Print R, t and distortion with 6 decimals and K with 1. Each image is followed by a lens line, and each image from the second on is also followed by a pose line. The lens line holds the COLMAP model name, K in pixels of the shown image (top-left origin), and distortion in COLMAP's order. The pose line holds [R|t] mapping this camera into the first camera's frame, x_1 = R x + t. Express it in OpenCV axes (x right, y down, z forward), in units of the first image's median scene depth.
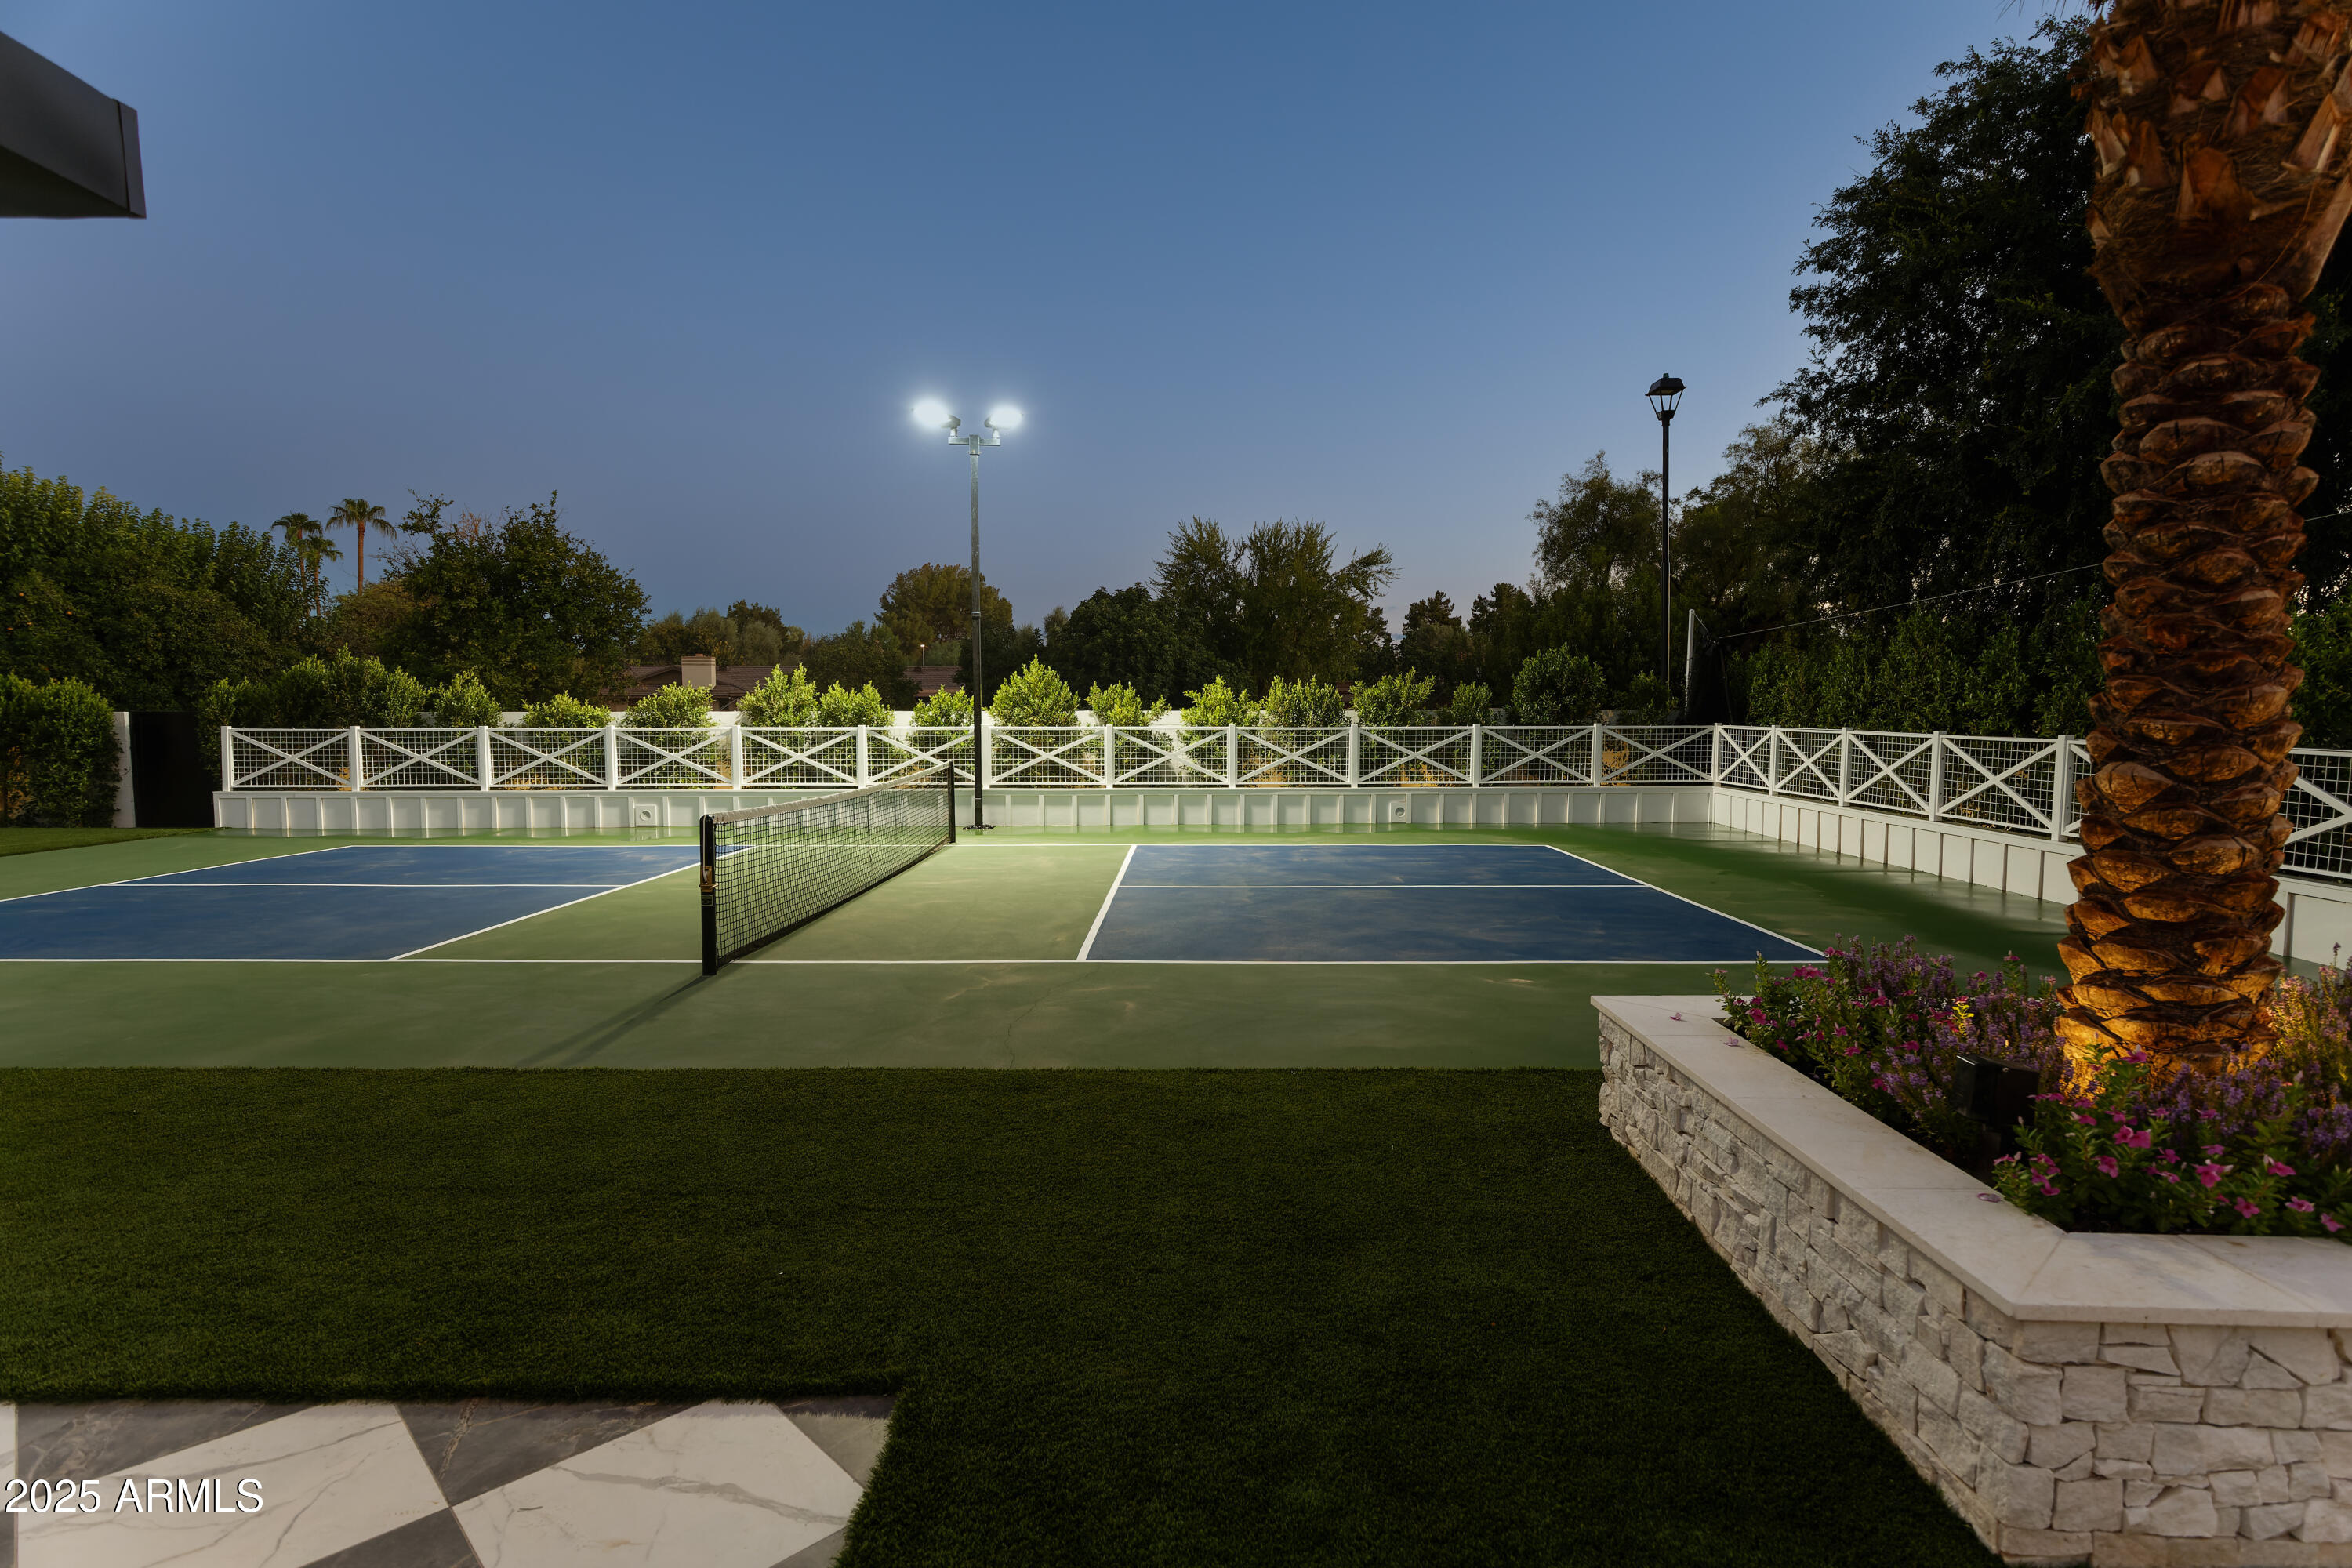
lens RADIAL K [[1237.6, 0, 1175.0], [0, 1237.6, 775.4], [0, 0, 1]] dist [0.001609, 0.000769]
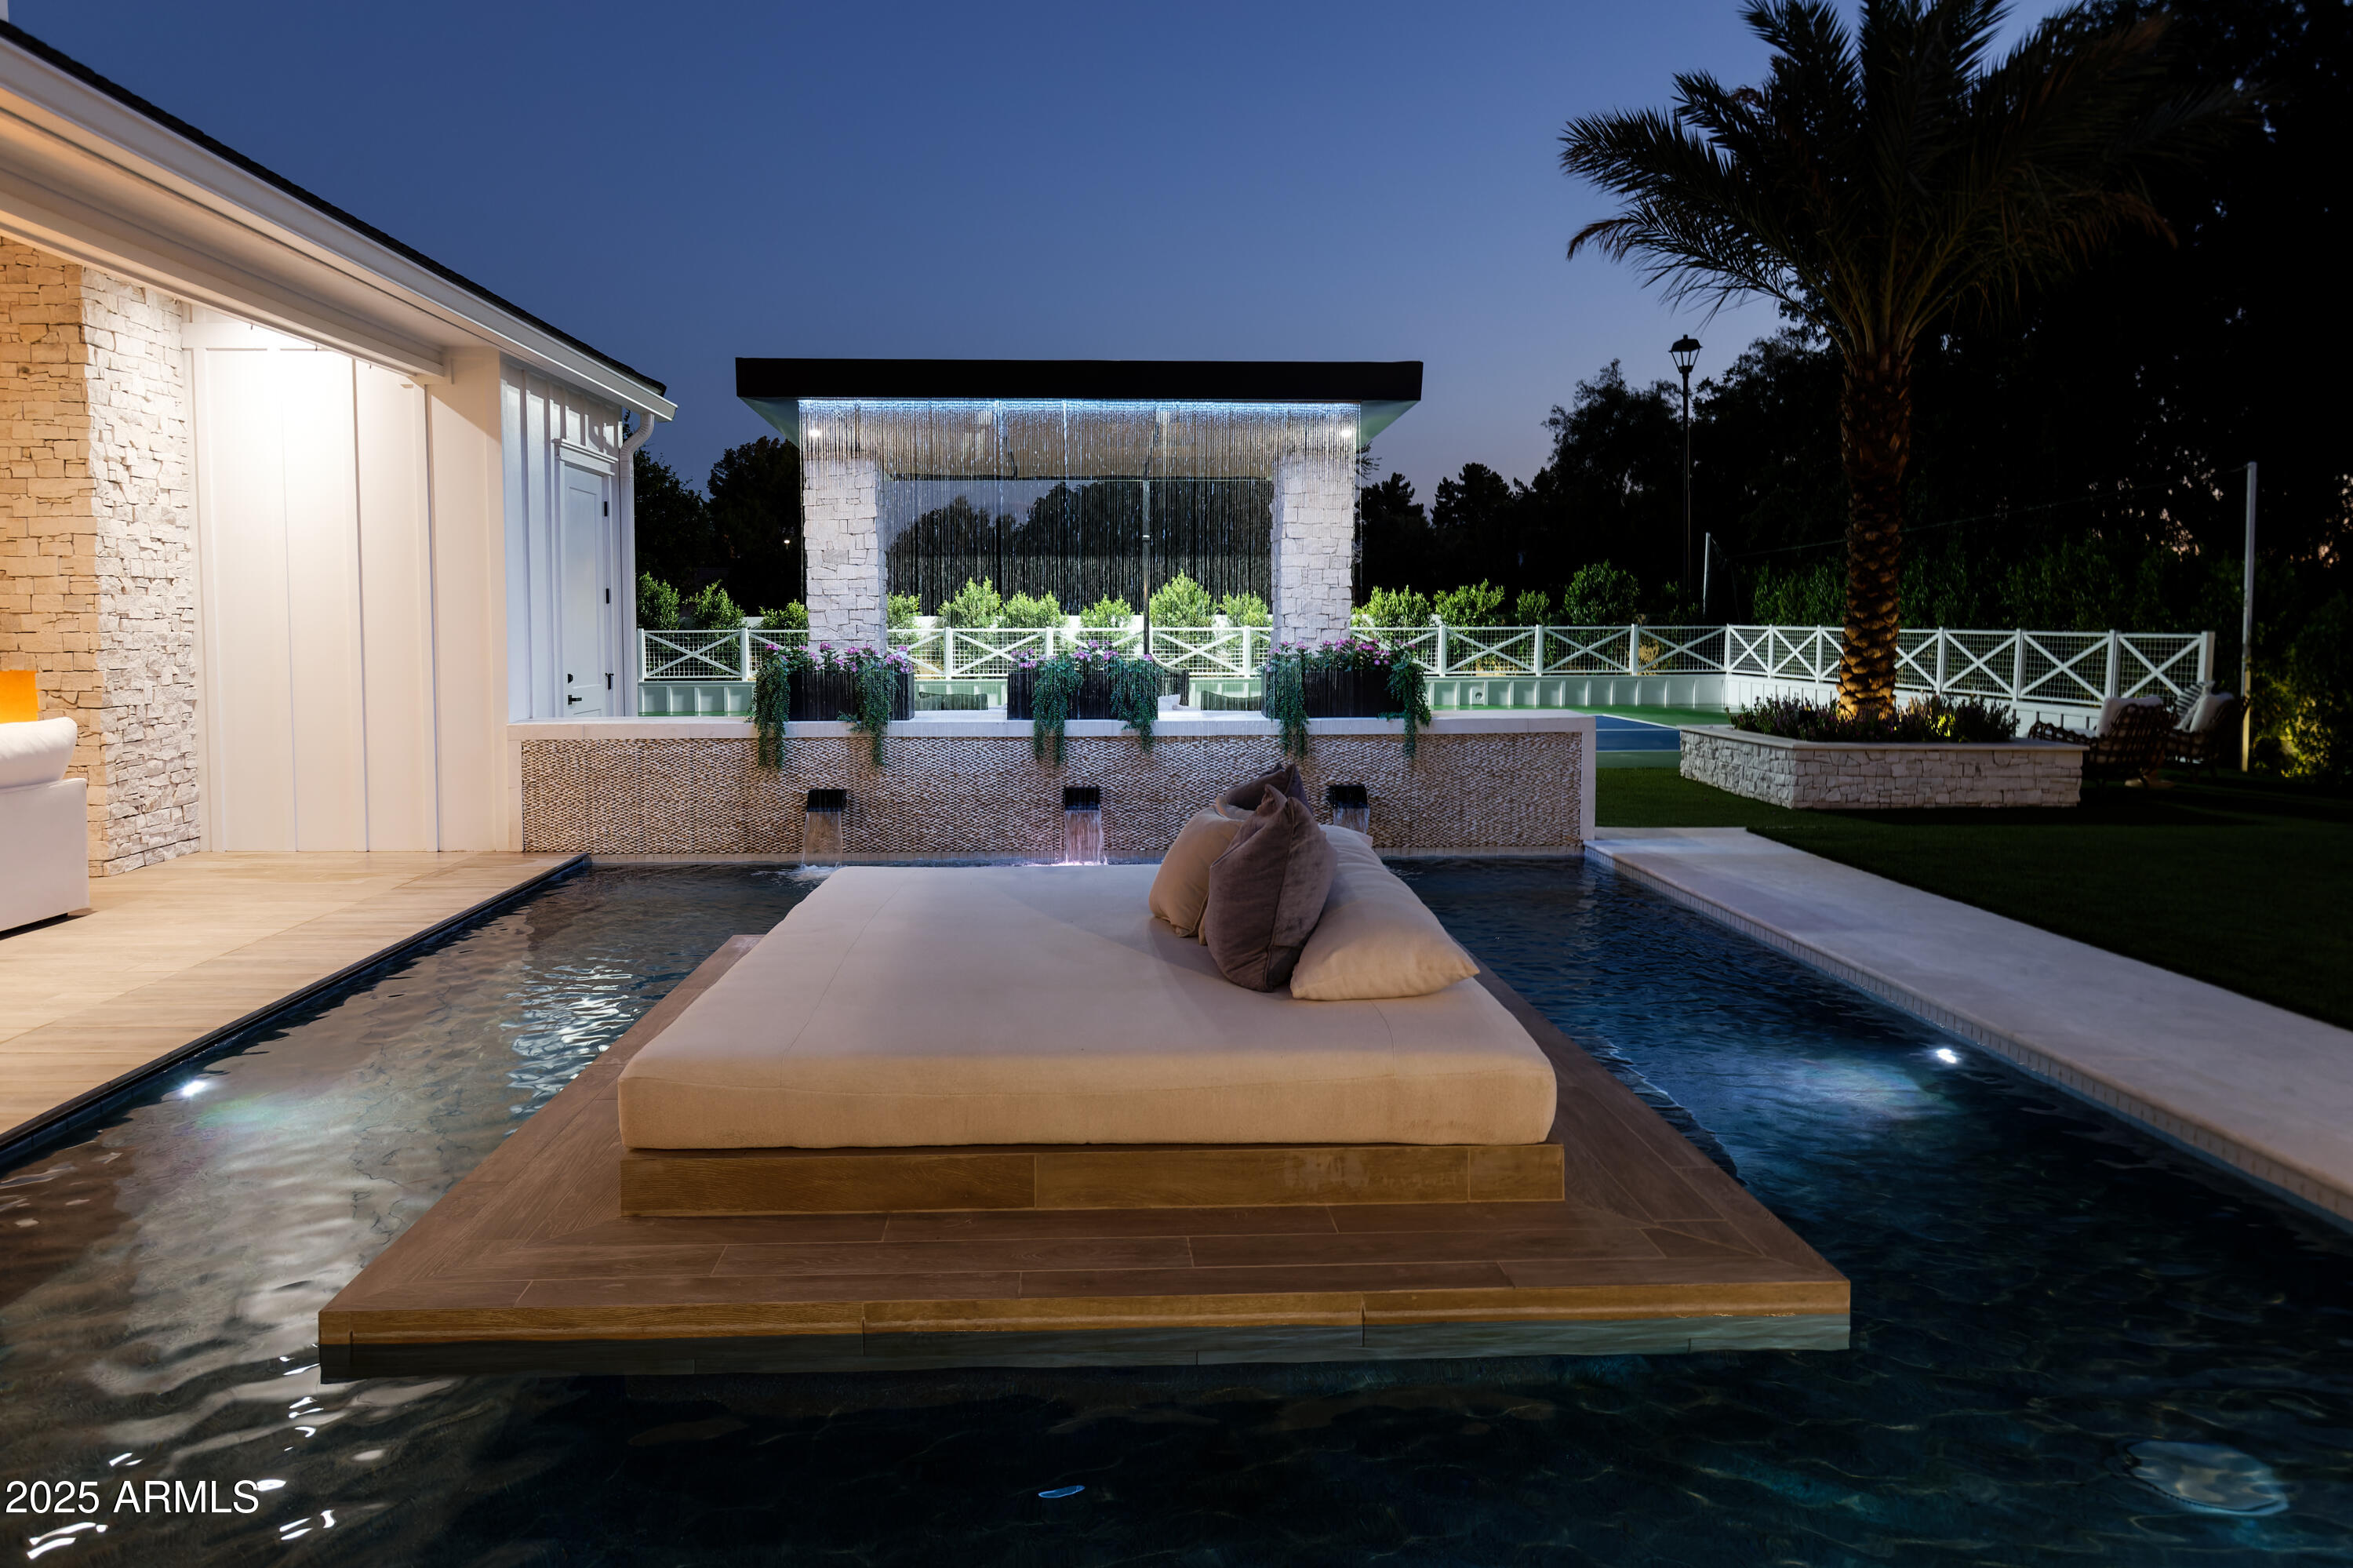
lens RADIAL K [[1526.8, 0, 1144.4], [0, 1526.8, 695.9], [0, 0, 1]] dist [0.010601, -0.002317]
pose [[0.998932, -0.004270, 0.046006, -0.221789], [0.004380, 0.999988, -0.002311, 0.031243], [-0.045995, 0.002510, 0.998938, -0.512811]]
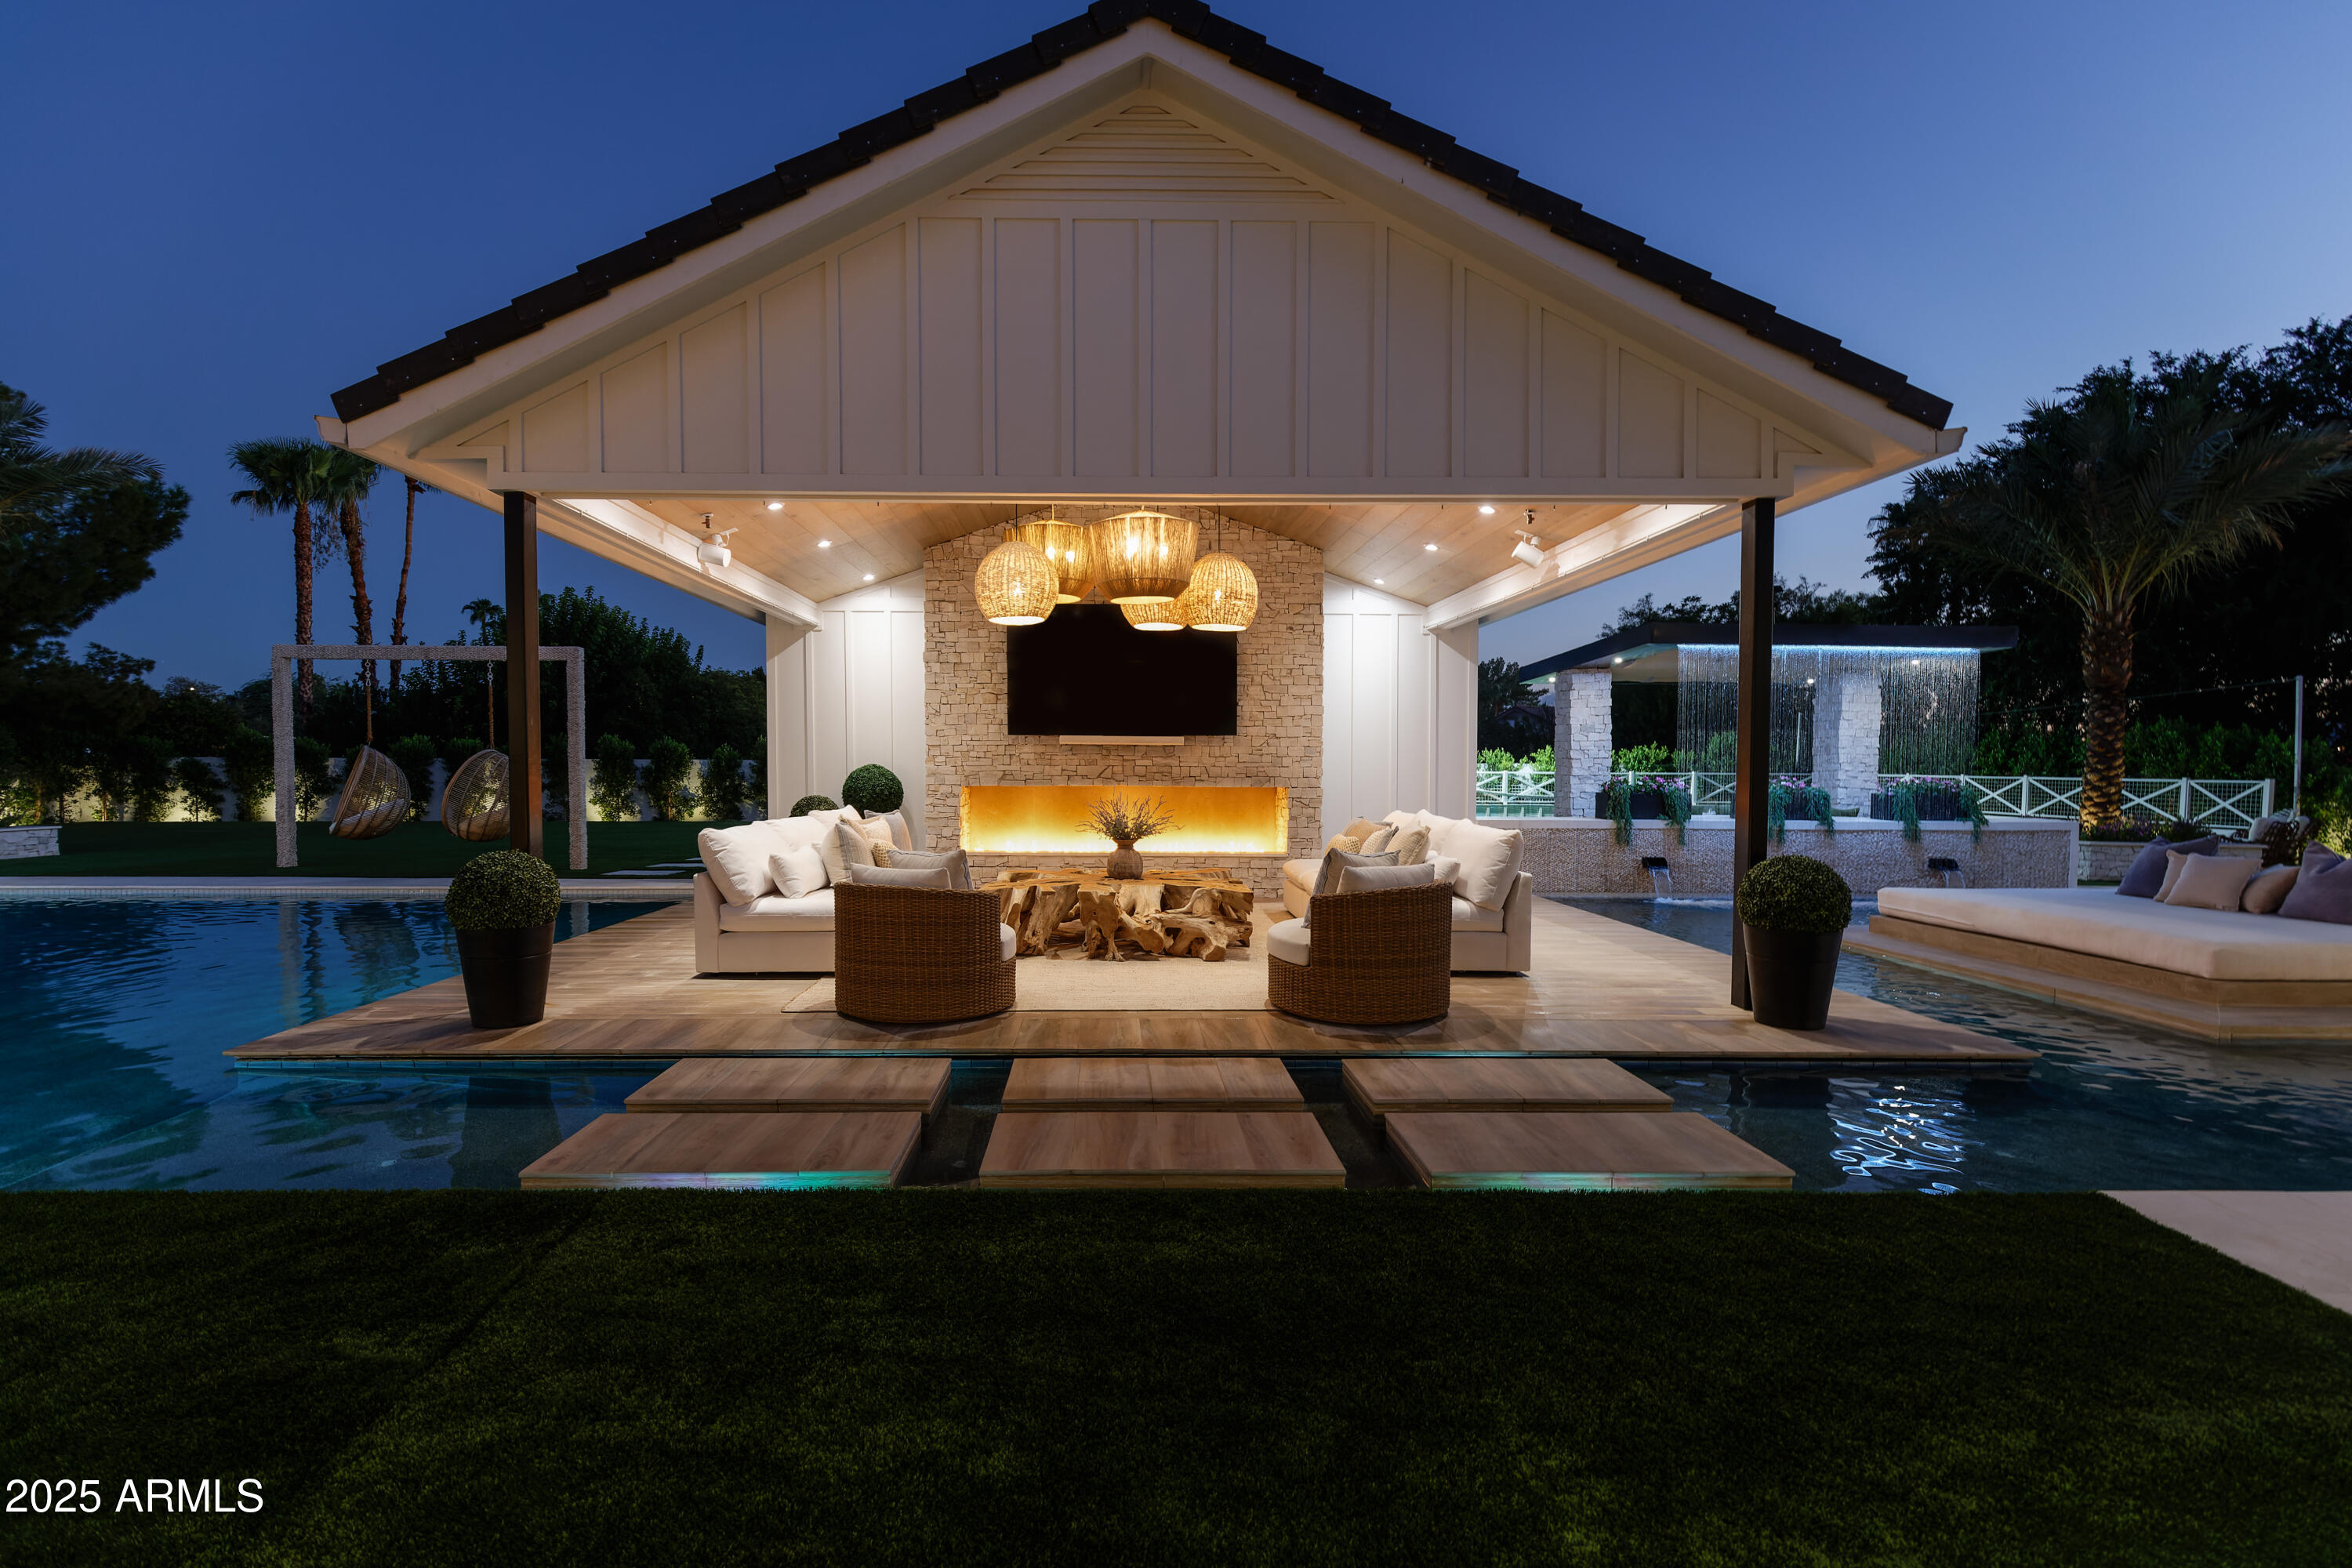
lens RADIAL K [[1086.0, 0, 1177.8], [0, 1086.0, 790.2], [0, 0, 1]] dist [0.004151, 0.001719]
pose [[0.999410, 0.006537, 0.033705, -0.601072], [-0.005526, 0.999535, -0.029981, 0.041196], [-0.033885, 0.029777, 0.998982, -0.641969]]
